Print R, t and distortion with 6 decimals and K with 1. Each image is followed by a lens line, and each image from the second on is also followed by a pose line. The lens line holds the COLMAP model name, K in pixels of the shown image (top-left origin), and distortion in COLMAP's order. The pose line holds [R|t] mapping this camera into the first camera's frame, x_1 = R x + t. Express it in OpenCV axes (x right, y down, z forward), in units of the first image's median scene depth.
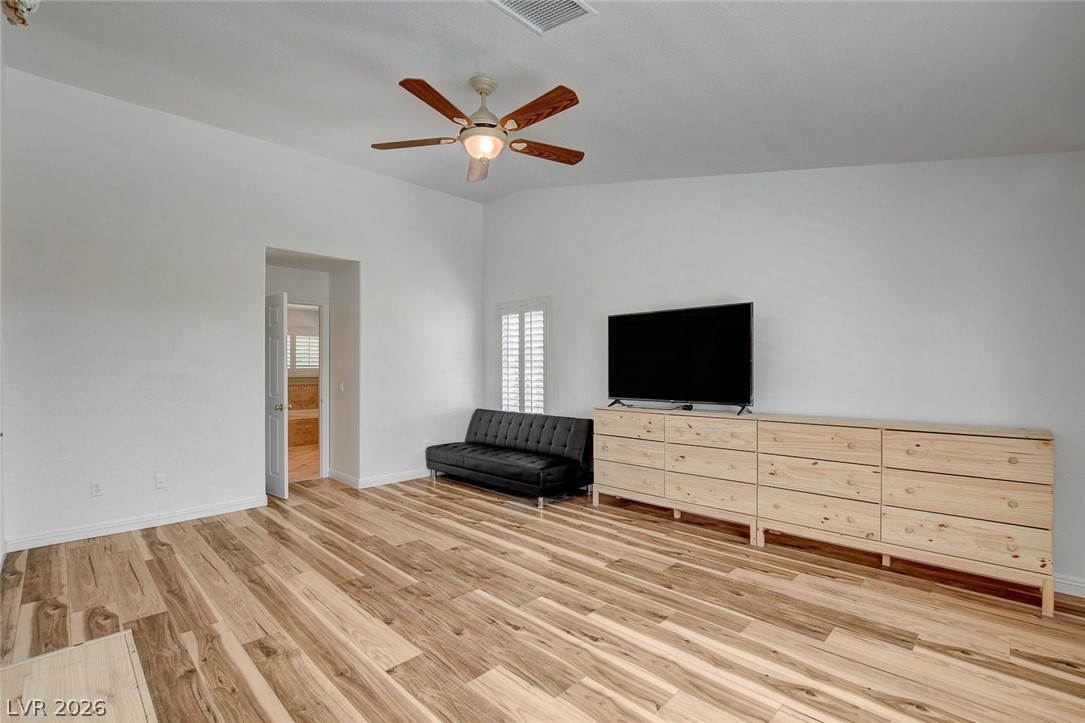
lens RADIAL K [[484.5, 0, 540.7], [0, 484.5, 365.2], [0, 0, 1]] dist [-0.026224, 0.006298]
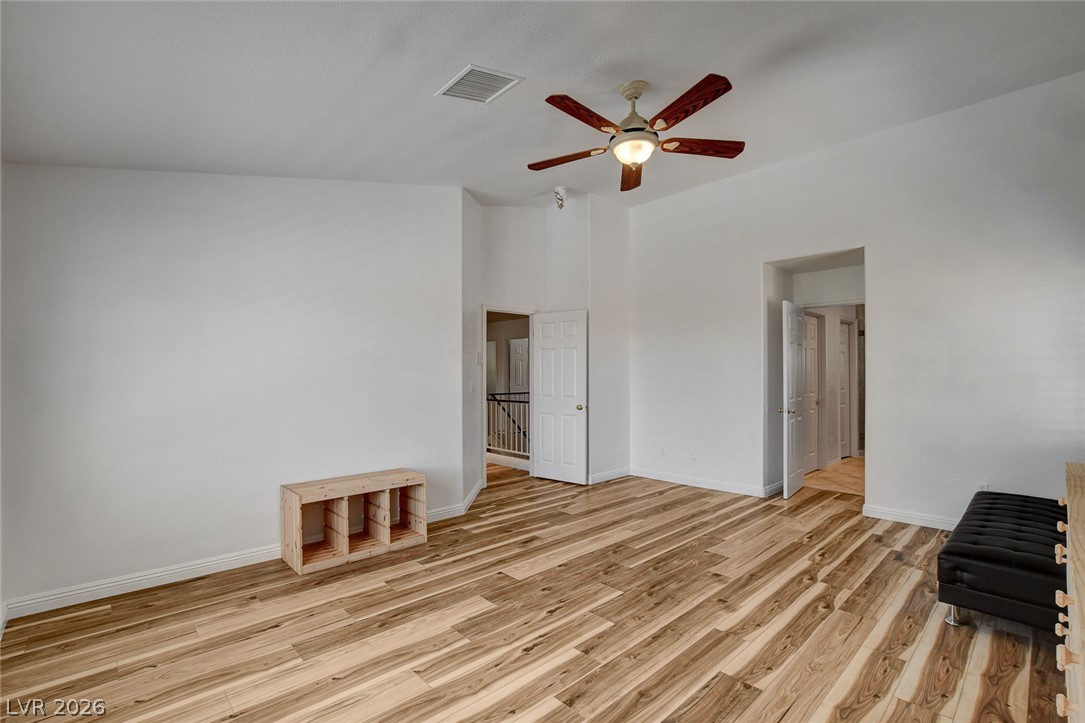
lens RADIAL K [[484.5, 0, 540.7], [0, 484.5, 365.2], [0, 0, 1]] dist [-0.026224, 0.006298]
pose [[-0.029589, -0.014491, -0.999457, 0.752725], [0.012649, 0.999809, -0.014870, -0.002448], [0.999482, -0.013083, -0.029400, 0.719389]]
